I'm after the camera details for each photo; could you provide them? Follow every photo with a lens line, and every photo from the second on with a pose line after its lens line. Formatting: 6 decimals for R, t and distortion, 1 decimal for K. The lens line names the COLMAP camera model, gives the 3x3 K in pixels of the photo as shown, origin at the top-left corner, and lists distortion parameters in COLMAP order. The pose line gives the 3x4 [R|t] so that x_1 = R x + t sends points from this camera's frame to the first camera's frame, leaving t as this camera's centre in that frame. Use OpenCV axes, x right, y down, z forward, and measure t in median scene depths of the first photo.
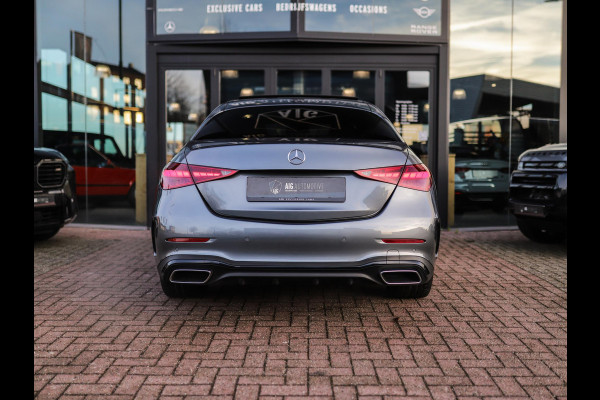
lens RADIAL K [[759.1, 0, 297.8], [0, 759.1, 202.4], [0, 0, 1]] dist [-0.006946, 0.015071]
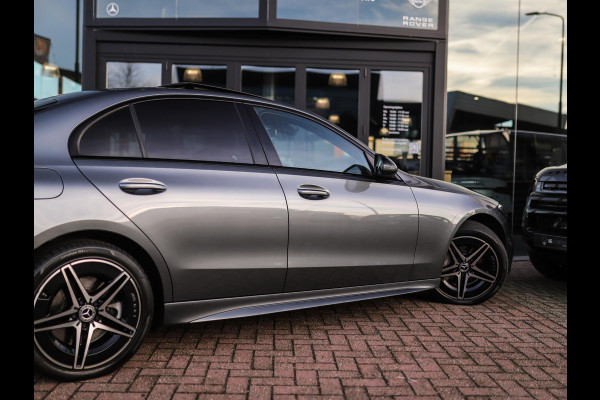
lens RADIAL K [[729.4, 0, 314.5], [0, 729.4, 201.0], [0, 0, 1]] dist [-0.009640, -0.039965]
pose [[0.997778, 0.017770, 0.064205, 0.003231], [-0.016631, 0.999695, -0.018233, -0.012611], [-0.064510, 0.017125, 0.997770, 0.202836]]
